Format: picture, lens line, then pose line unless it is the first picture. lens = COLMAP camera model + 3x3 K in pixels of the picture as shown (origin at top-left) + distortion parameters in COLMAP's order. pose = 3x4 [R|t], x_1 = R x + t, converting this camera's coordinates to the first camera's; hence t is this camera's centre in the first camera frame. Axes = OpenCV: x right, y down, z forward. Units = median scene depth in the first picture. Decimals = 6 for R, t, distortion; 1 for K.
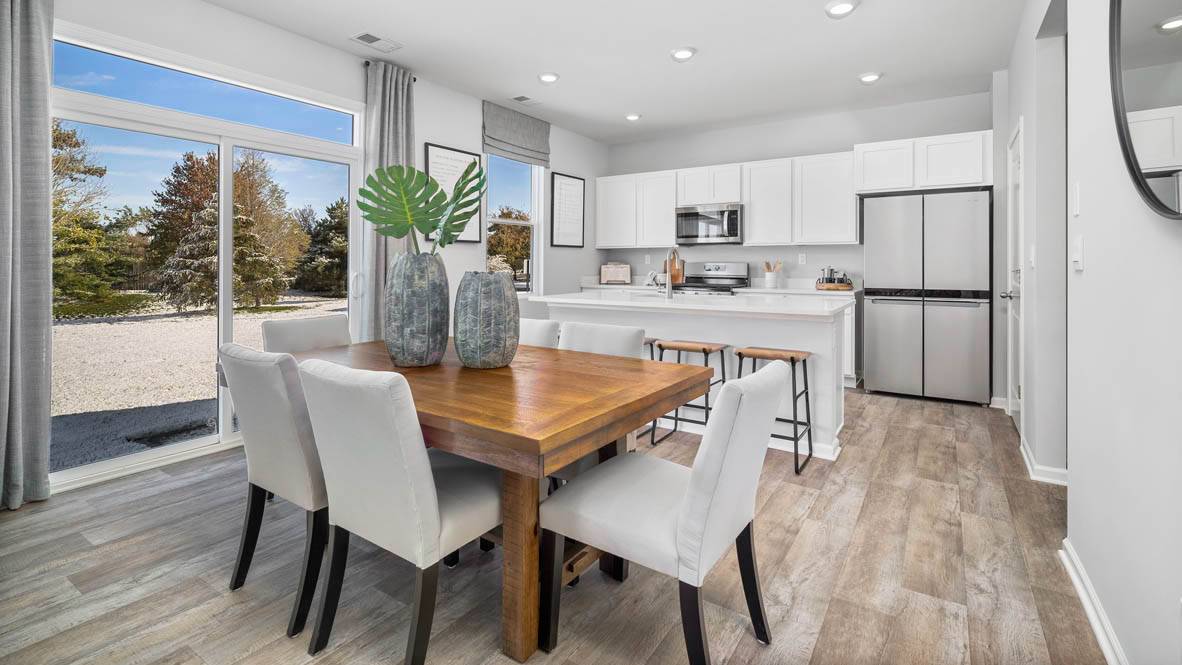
lens RADIAL K [[538.4, 0, 586.8], [0, 538.4, 263.6], [0, 0, 1]] dist [0.000744, 0.000087]
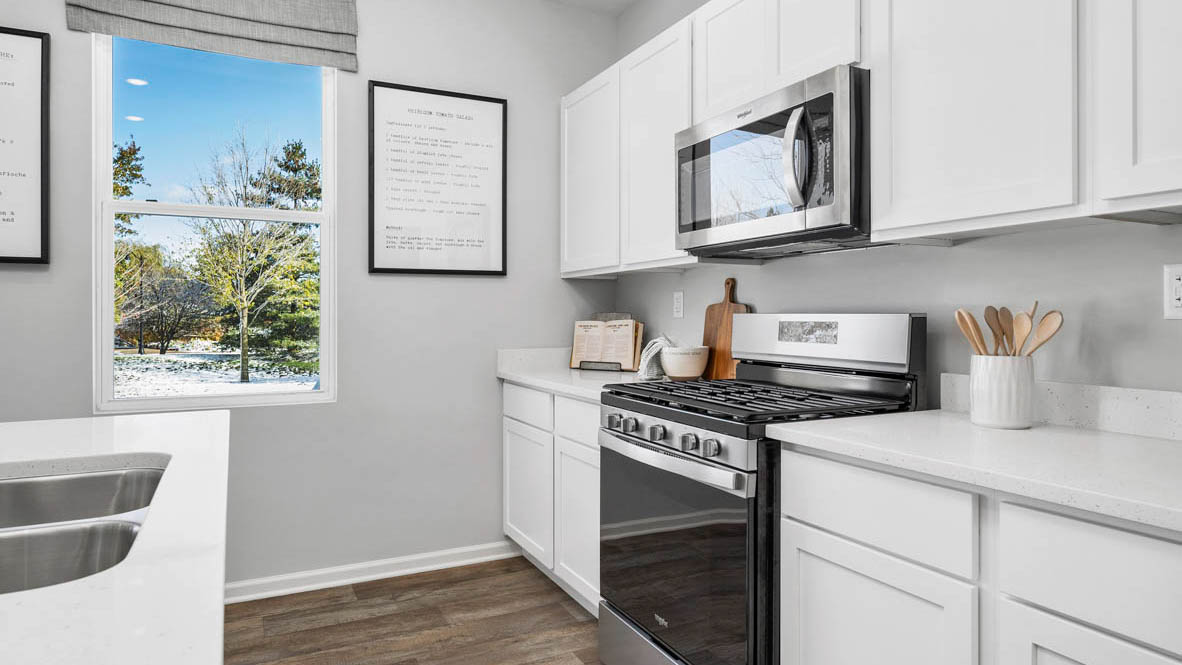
lens RADIAL K [[696.3, 0, 583.5], [0, 696.3, 314.9], [0, 0, 1]] dist [-0.001342, -0.000576]
pose [[0.869404, -0.003041, -0.494092, 0.350574], [0.002299, 0.999995, -0.002110, 0.000005], [0.494096, 0.000698, 0.869407, 0.703430]]
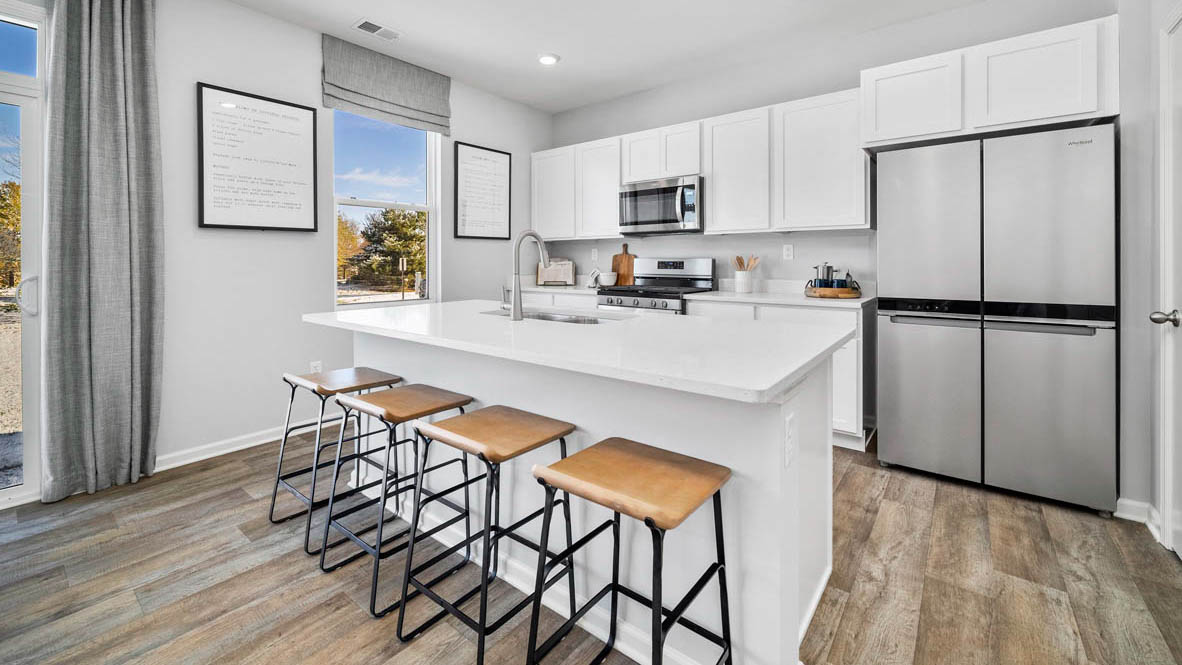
lens RADIAL K [[479.0, 0, 585.3], [0, 479.0, 263.3], [0, 0, 1]] dist [-0.001120, -0.000235]
pose [[0.996386, -0.004165, -0.084842, 0.196148], [0.004698, 0.999970, 0.006088, 0.001192], [0.084814, -0.006464, 0.996376, 0.364956]]
